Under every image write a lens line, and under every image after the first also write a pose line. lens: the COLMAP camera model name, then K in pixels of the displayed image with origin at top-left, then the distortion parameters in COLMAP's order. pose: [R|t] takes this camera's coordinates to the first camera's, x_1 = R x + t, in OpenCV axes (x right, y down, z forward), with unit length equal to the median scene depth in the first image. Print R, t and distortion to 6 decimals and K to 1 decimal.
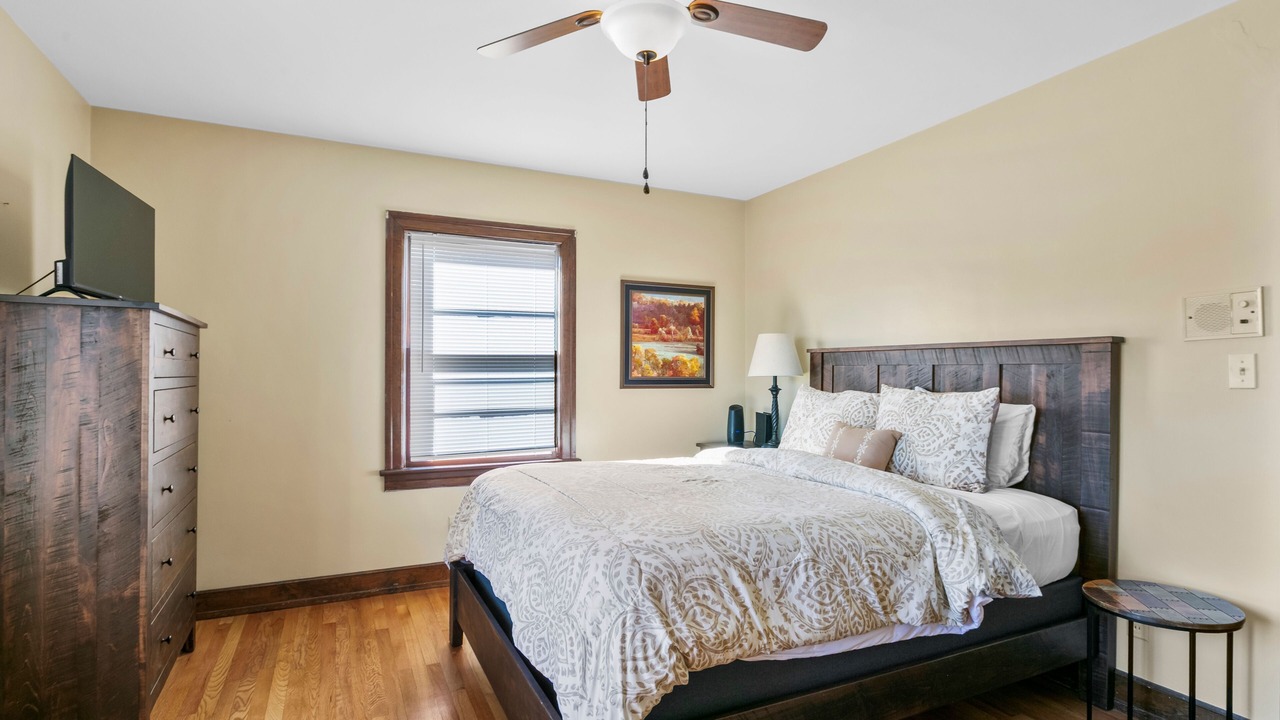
lens RADIAL K [[647.2, 0, 641.1], [0, 647.2, 372.0], [0, 0, 1]] dist [-0.002276, -0.000084]
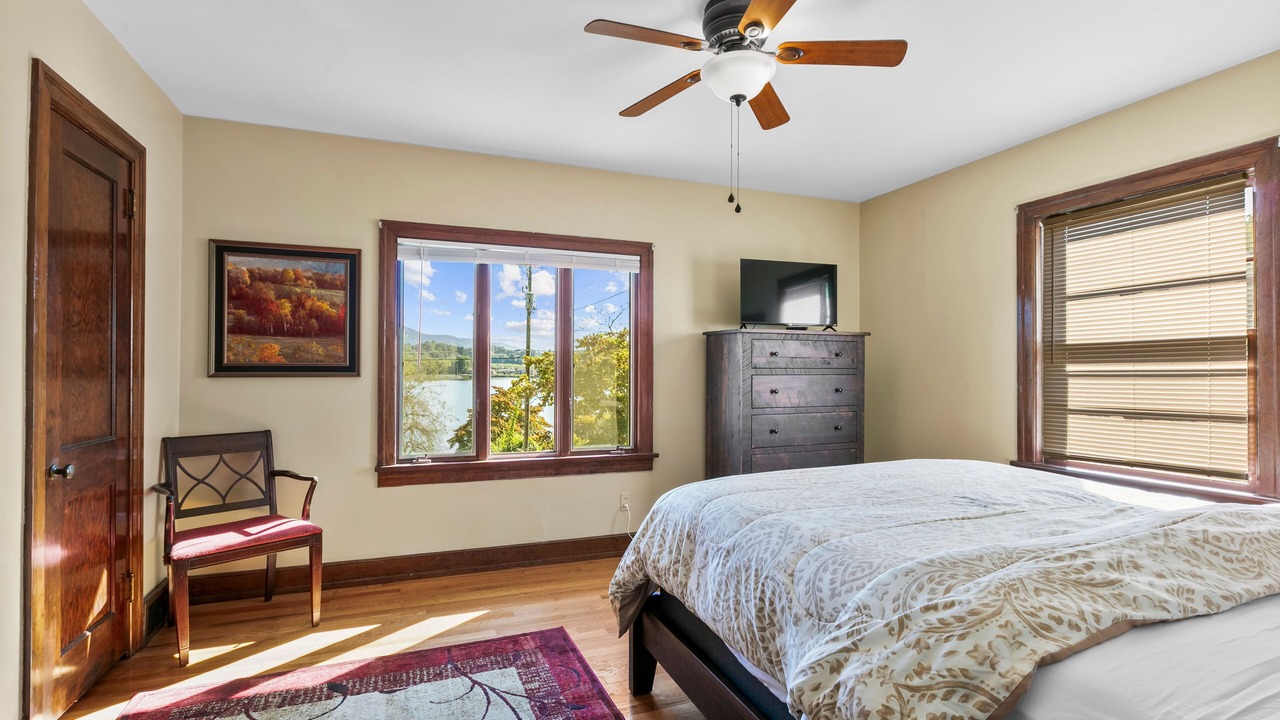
lens RADIAL K [[619.4, 0, 640.7], [0, 619.4, 362.5], [0, 0, 1]] dist [-0.015098, 0.002780]
pose [[-0.098885, -0.014671, -0.994991, 0.606552], [0.002235, 0.999886, -0.014965, 0.010331], [0.995096, -0.003704, -0.098841, 0.483803]]
